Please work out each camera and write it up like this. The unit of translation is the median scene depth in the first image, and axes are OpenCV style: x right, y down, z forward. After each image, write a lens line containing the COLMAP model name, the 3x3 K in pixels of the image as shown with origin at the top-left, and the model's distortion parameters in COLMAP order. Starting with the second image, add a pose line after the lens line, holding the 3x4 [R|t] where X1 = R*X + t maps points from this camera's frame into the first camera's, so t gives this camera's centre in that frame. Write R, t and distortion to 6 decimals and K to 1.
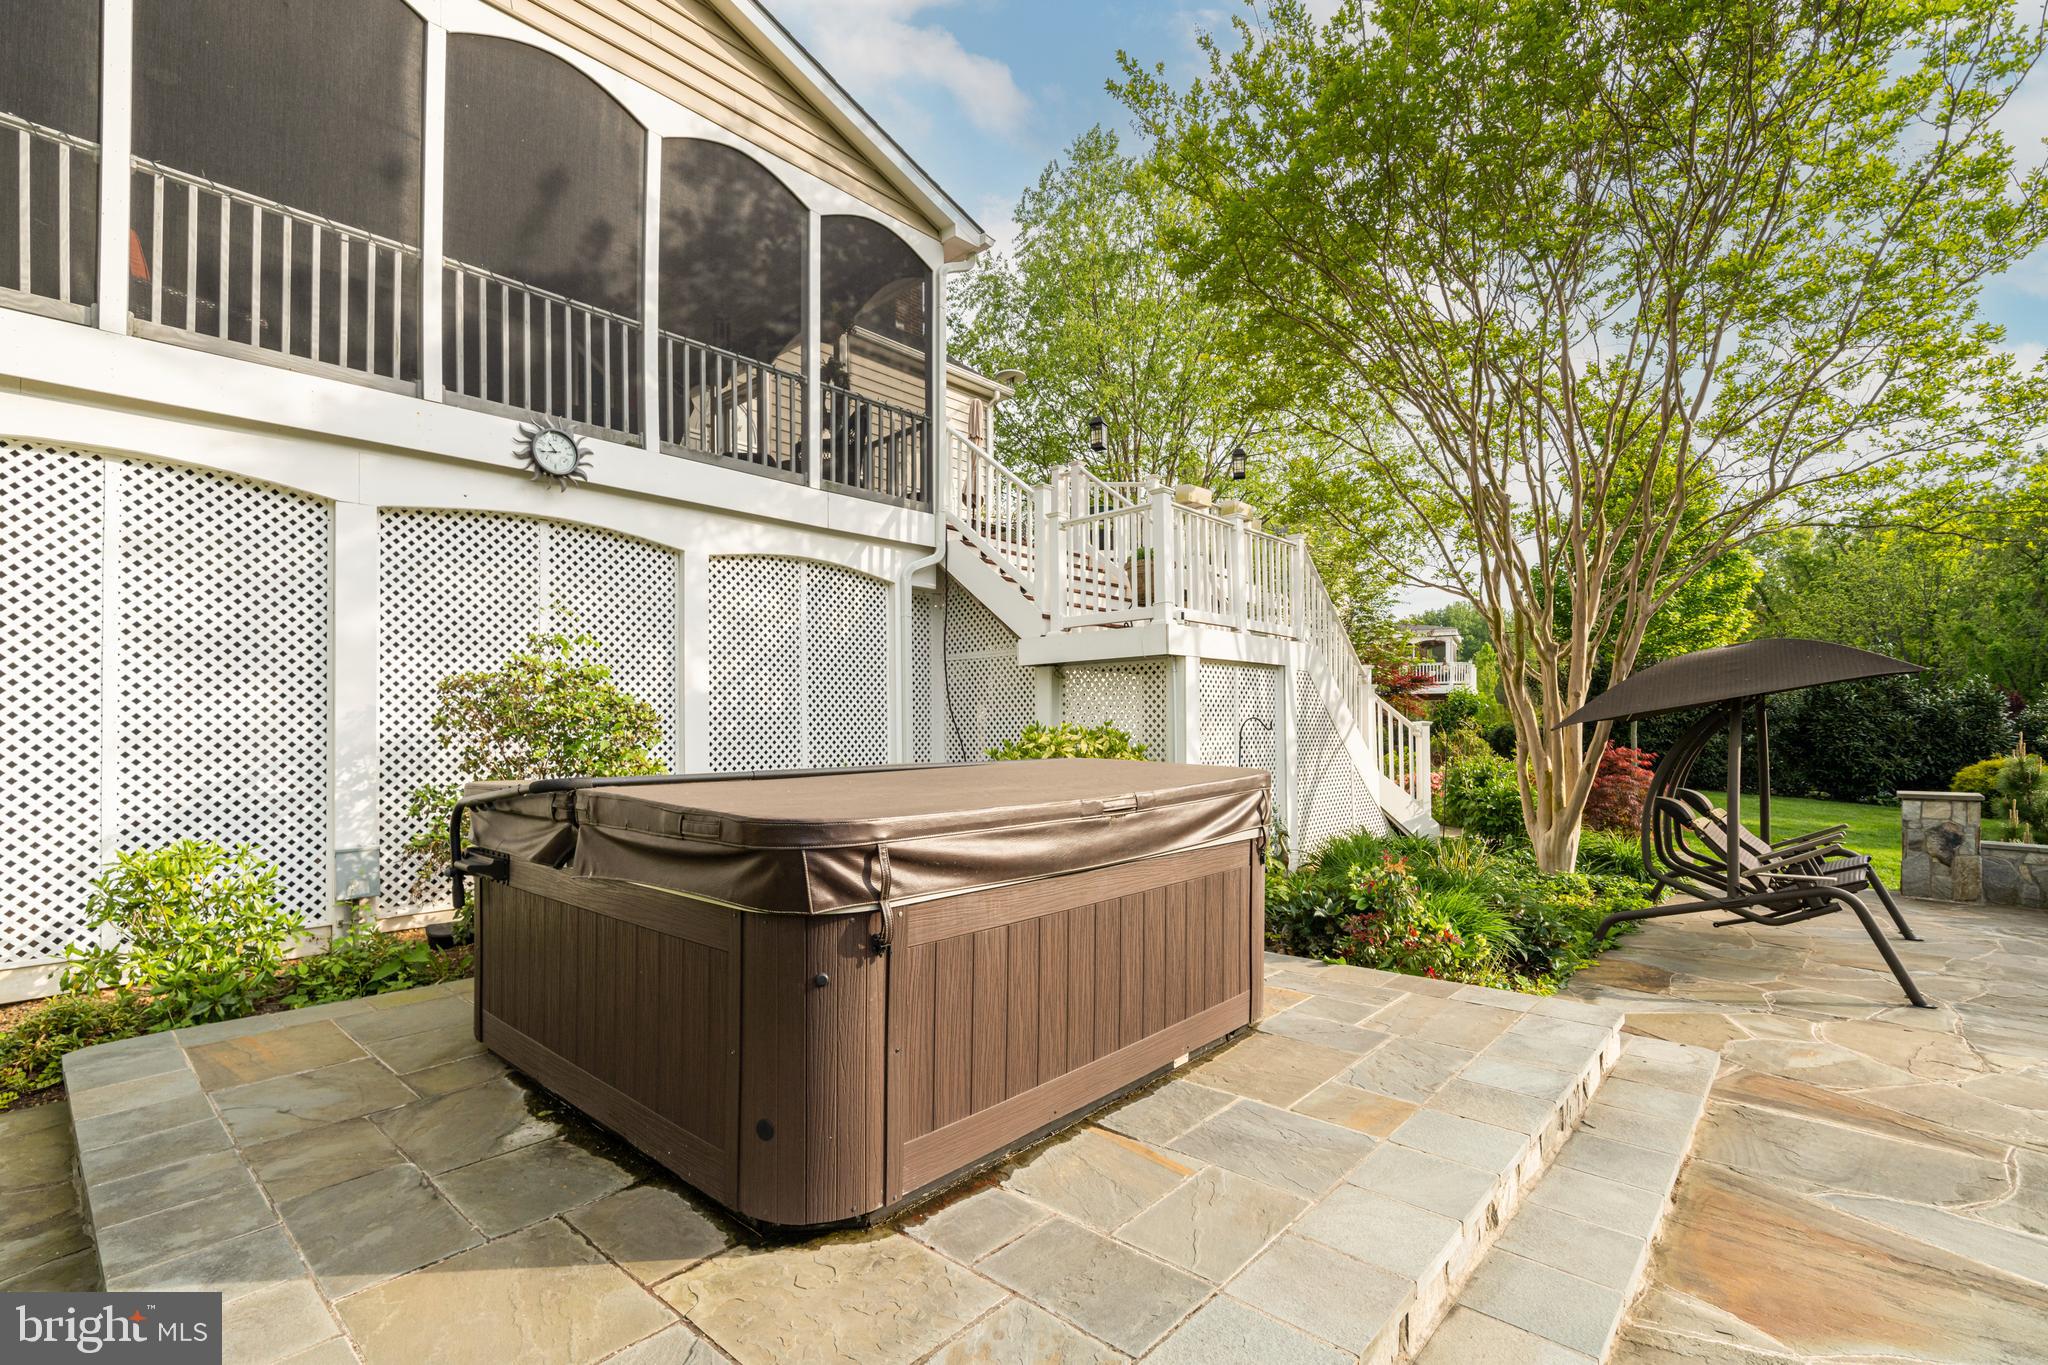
lens RADIAL K [[911.8, 0, 1015.5], [0, 911.8, 711.7], [0, 0, 1]] dist [0.000650, -0.000184]
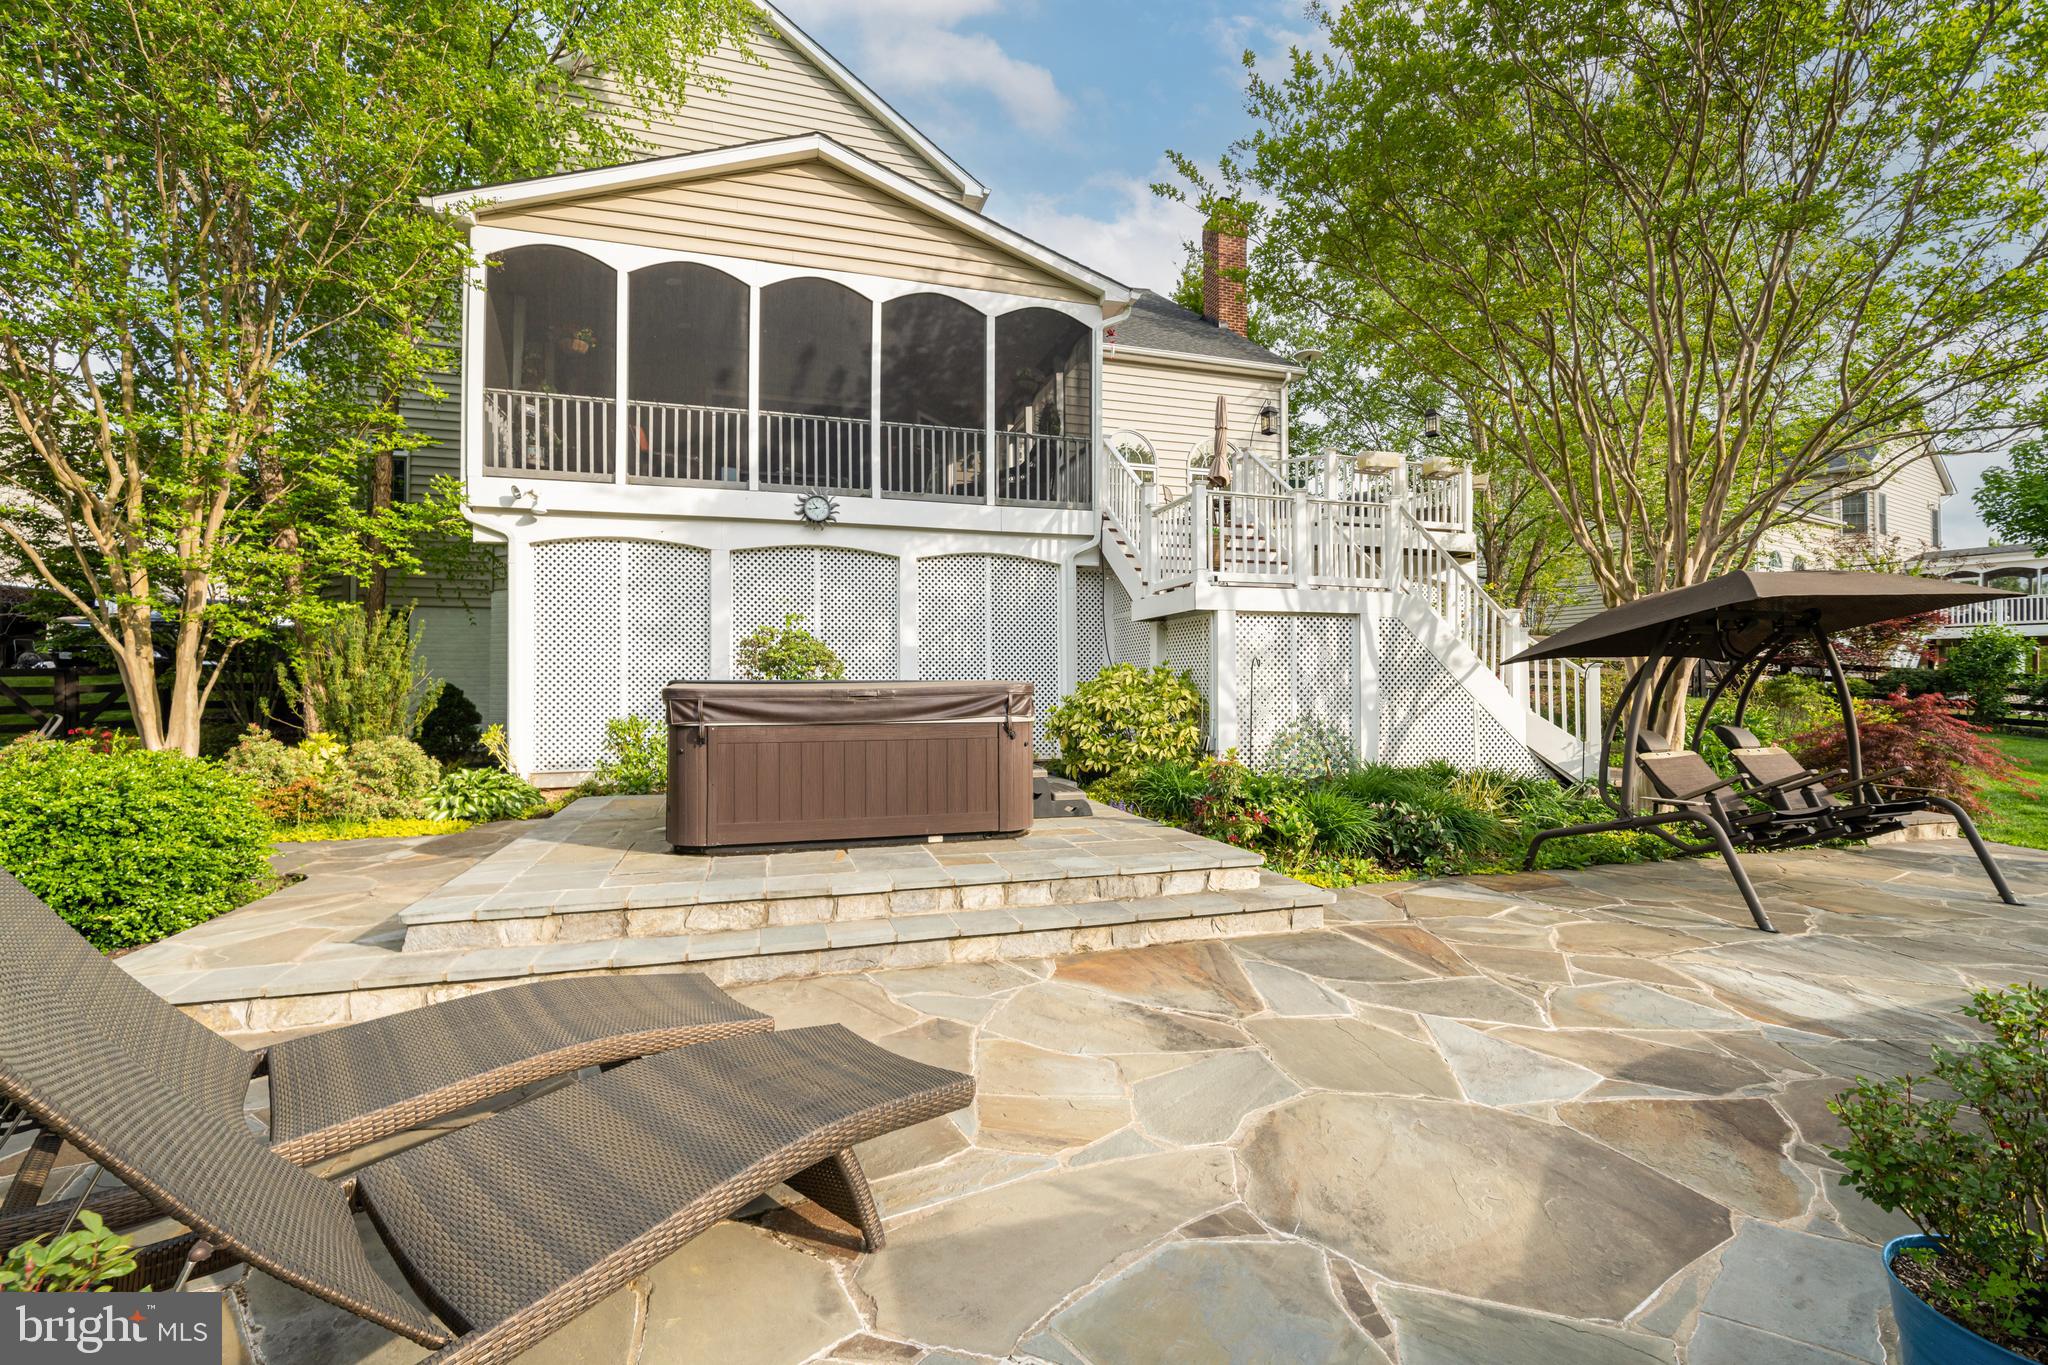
lens RADIAL K [[869.0, 0, 1024.0], [0, 869.0, 682.5], [0, 0, 1]] dist [0.001489, -0.000082]
pose [[0.856961, 0.002911, -0.515373, 0.665287], [0.005174, 0.999885, 0.014251, 0.024768], [0.515355, -0.014879, 0.856847, -0.212840]]
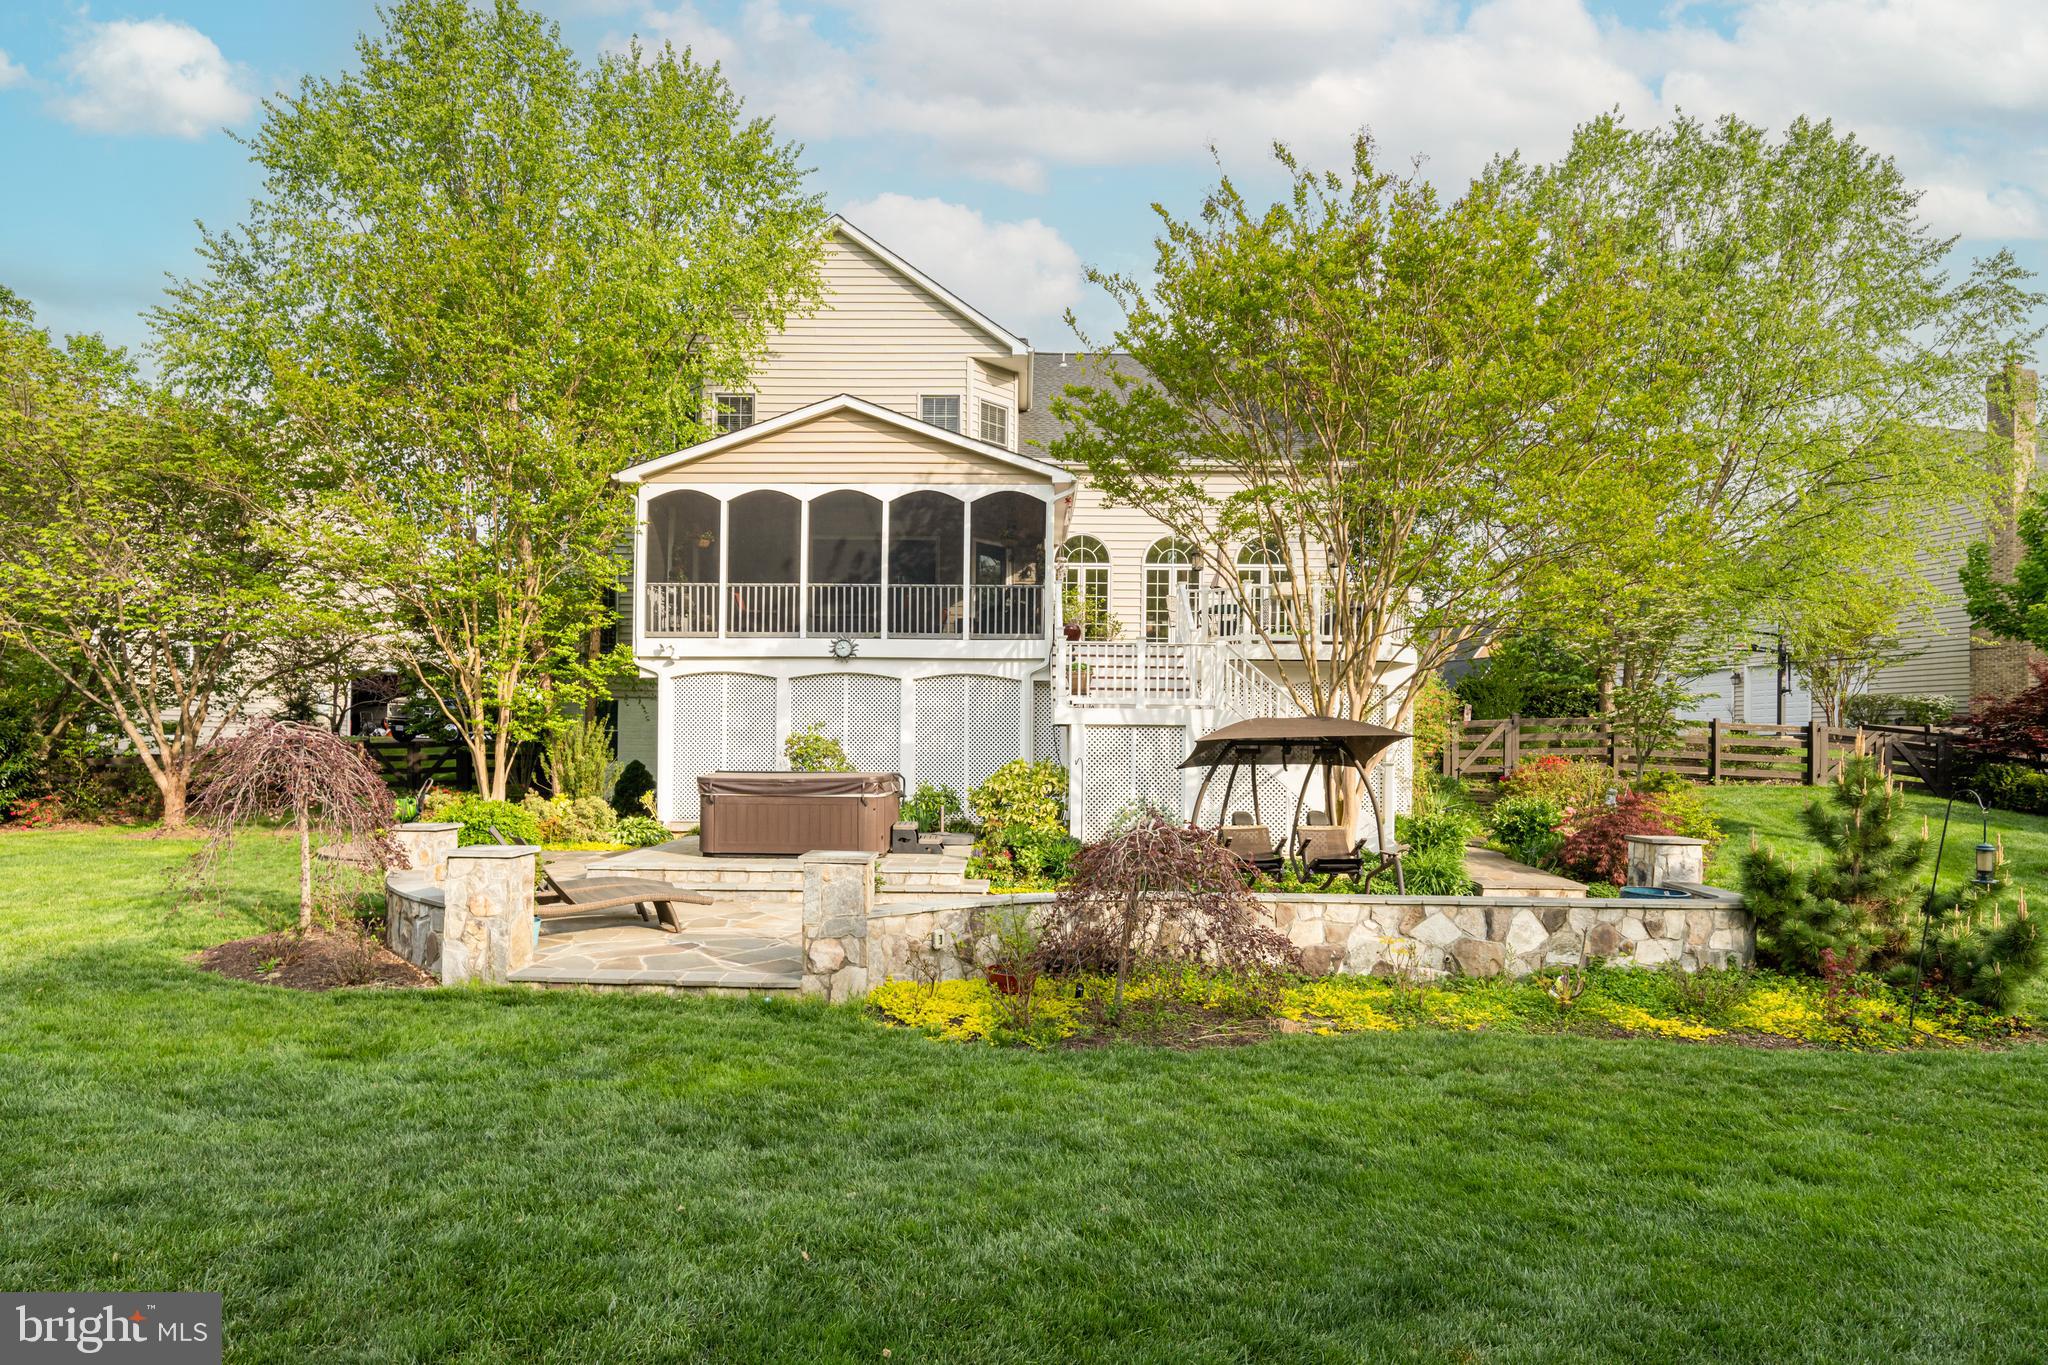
lens RADIAL K [[1174.6, 0, 1018.1], [0, 1174.6, 752.7], [0, 0, 1]] dist [-0.003056, -0.000033]
pose [[0.659629, 0.018895, -0.751354, 2.215055], [-0.000535, 0.999695, 0.024671, -0.071279], [0.751591, -0.015871, 0.659438, -0.775428]]
